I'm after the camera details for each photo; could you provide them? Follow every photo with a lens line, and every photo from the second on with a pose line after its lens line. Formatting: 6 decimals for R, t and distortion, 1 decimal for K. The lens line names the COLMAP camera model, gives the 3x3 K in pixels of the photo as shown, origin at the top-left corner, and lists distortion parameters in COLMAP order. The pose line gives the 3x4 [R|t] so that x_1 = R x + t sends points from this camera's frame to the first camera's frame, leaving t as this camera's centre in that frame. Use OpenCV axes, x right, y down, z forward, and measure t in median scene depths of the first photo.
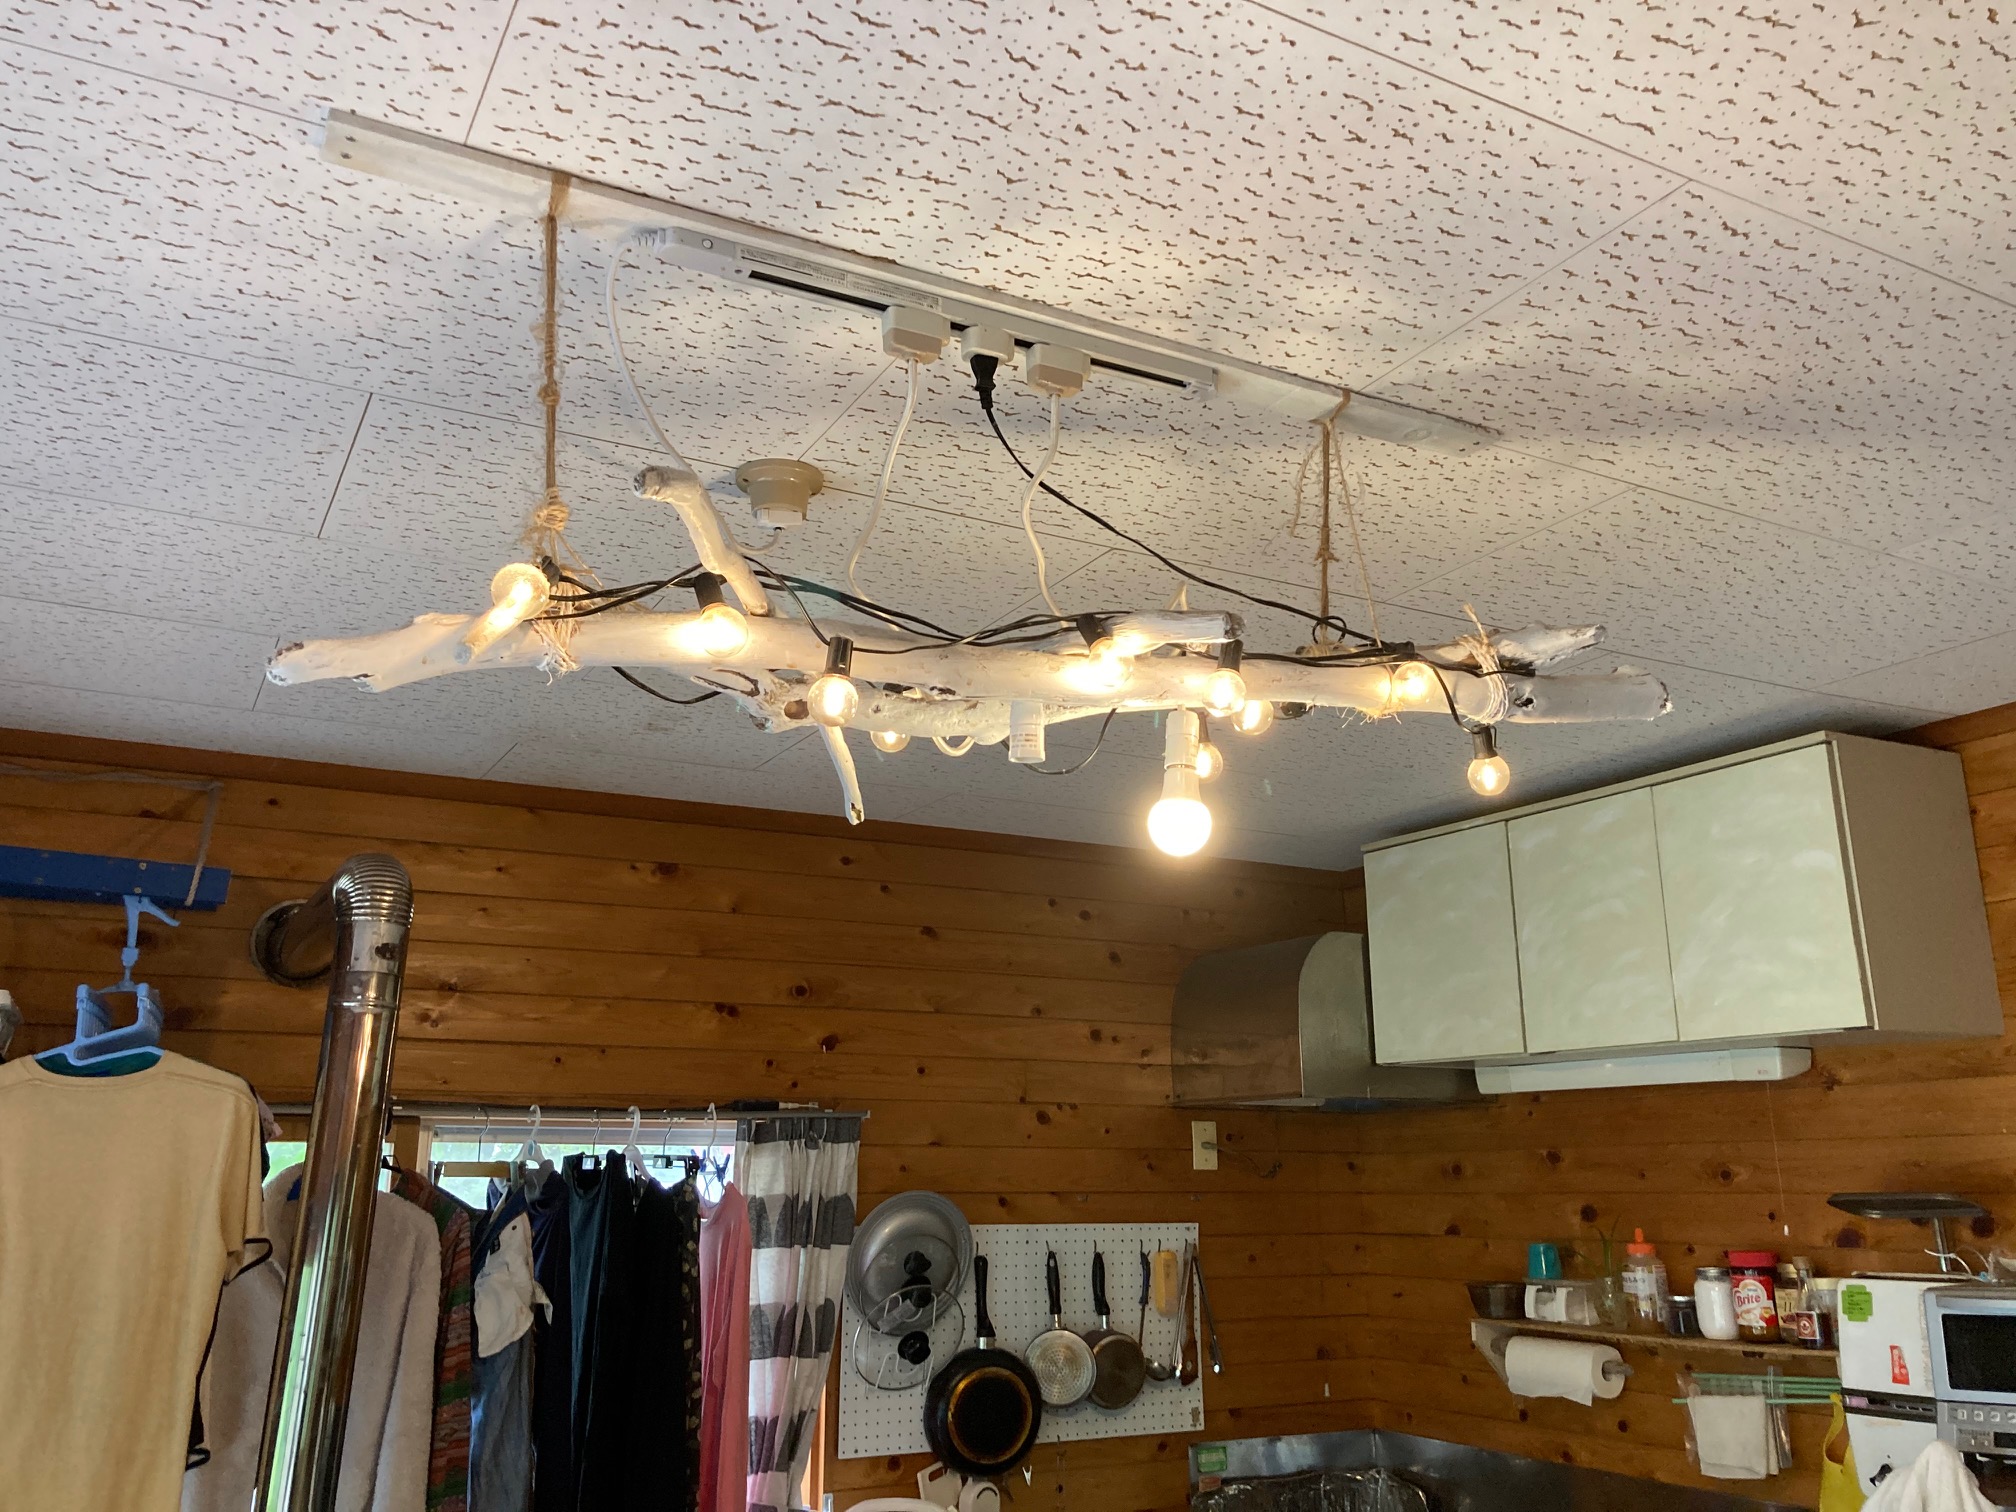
lens RADIAL K [[1661.5, 0, 1003.5], [0, 1661.5, 744.0], [0, 0, 1]] dist [0.029450, 0.005633]
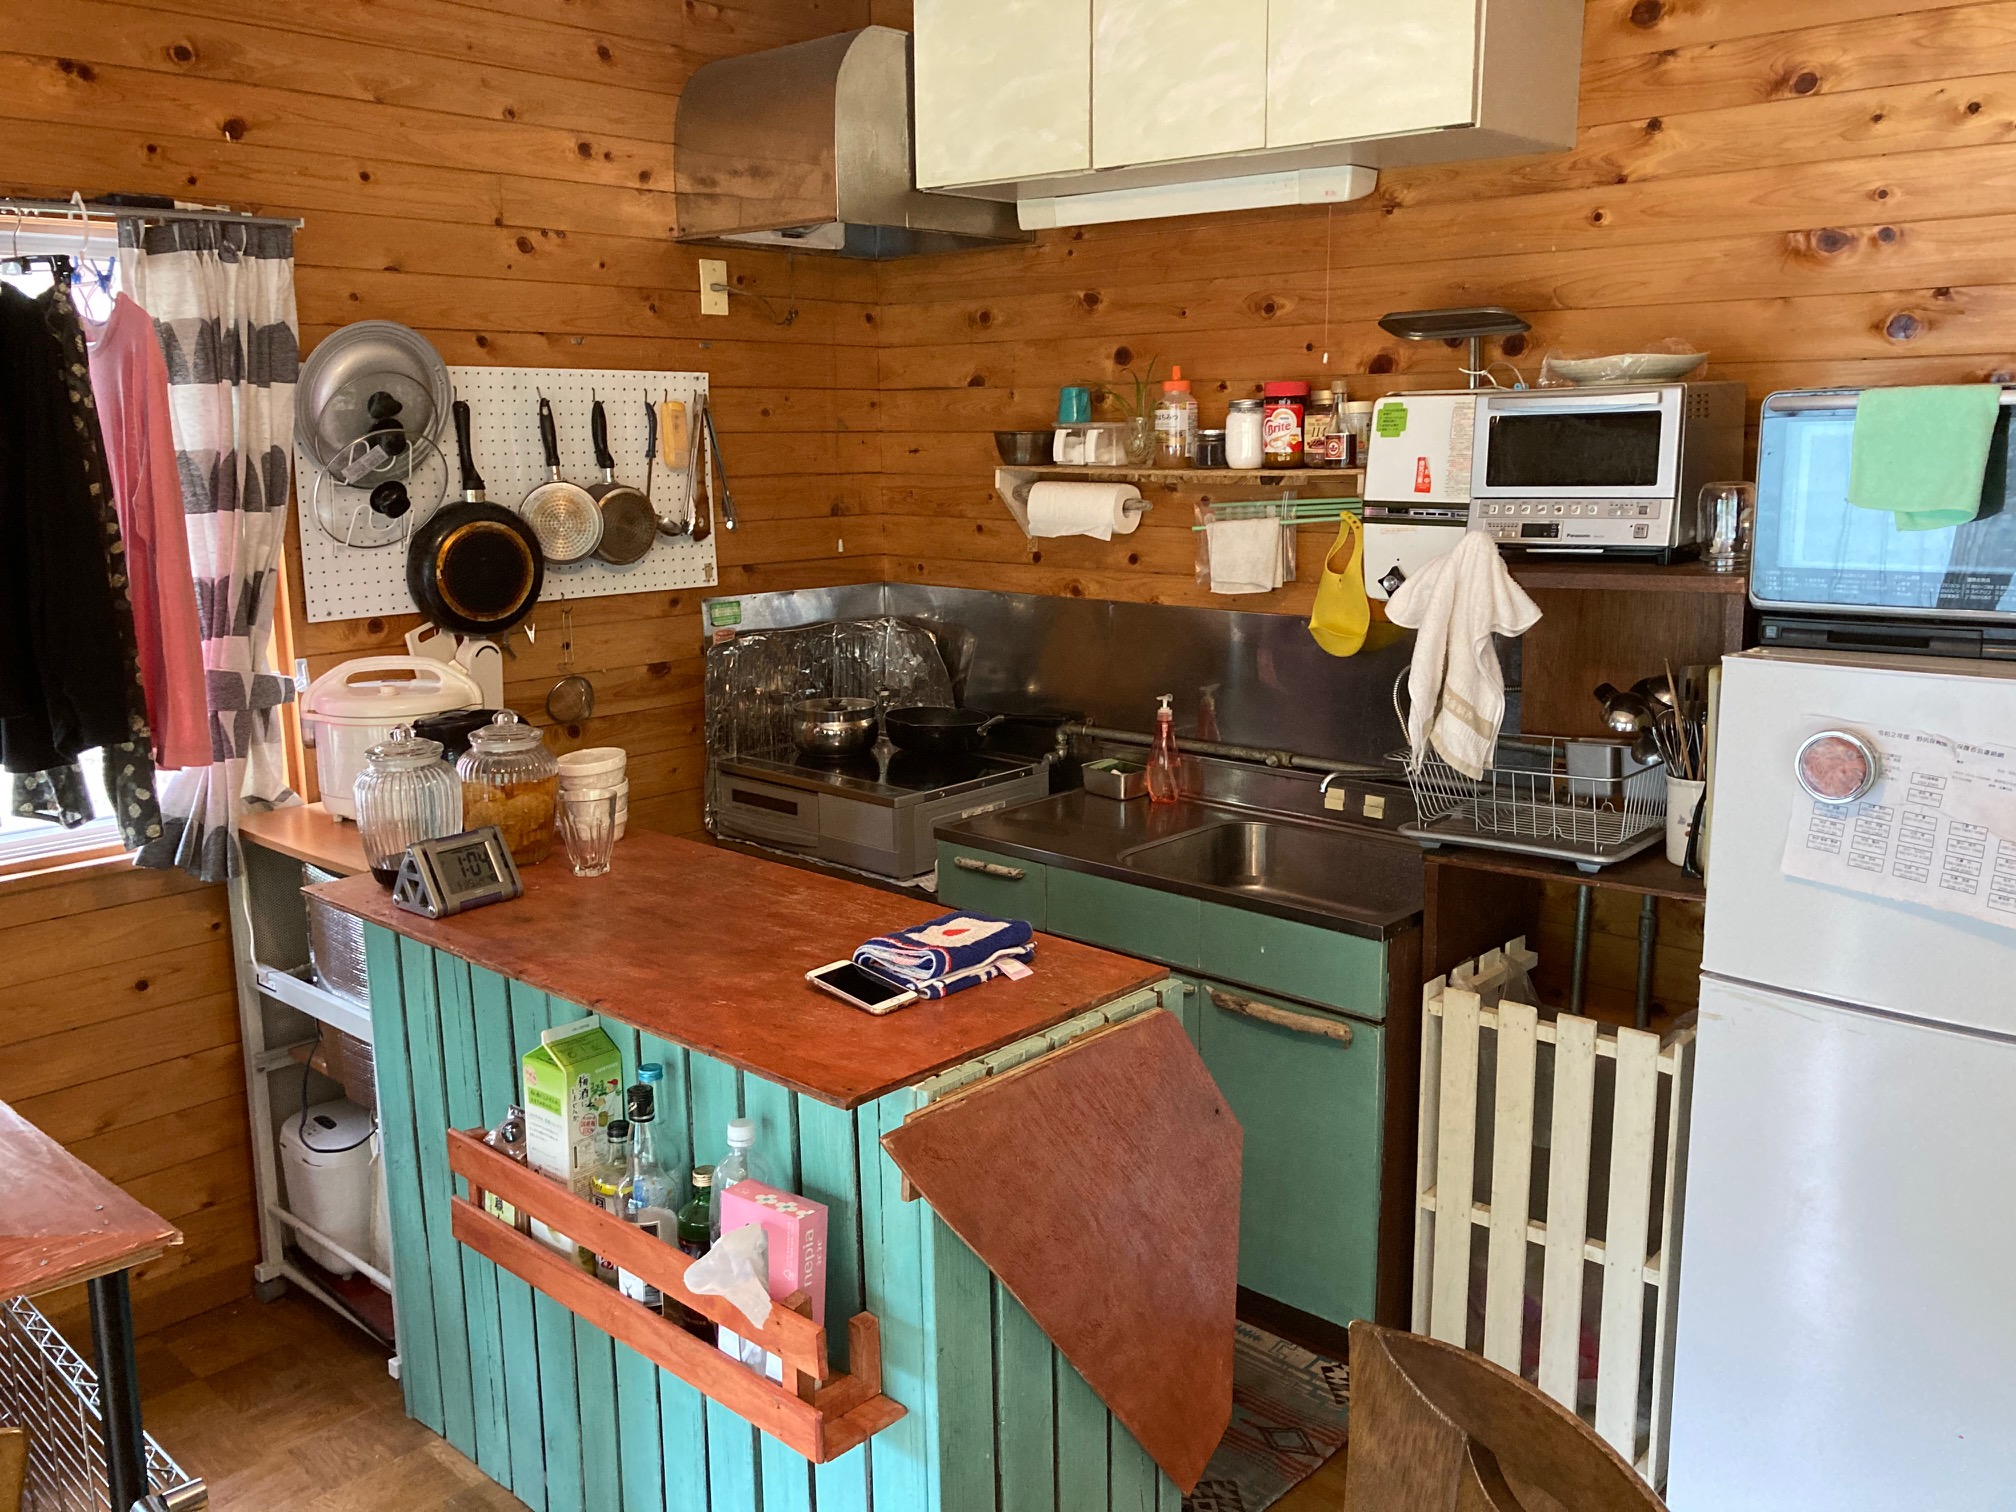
lens RADIAL K [[1667.9, 0, 1036.3], [0, 1667.9, 779.2], [0, 0, 1]] dist [-0.057802, 0.086600]
pose [[0.939821, -0.071841, 0.334028, -0.034578], [-0.087042, 0.895043, 0.437404, 0.086216], [-0.330393, -0.440156, 0.834927, 0.111885]]
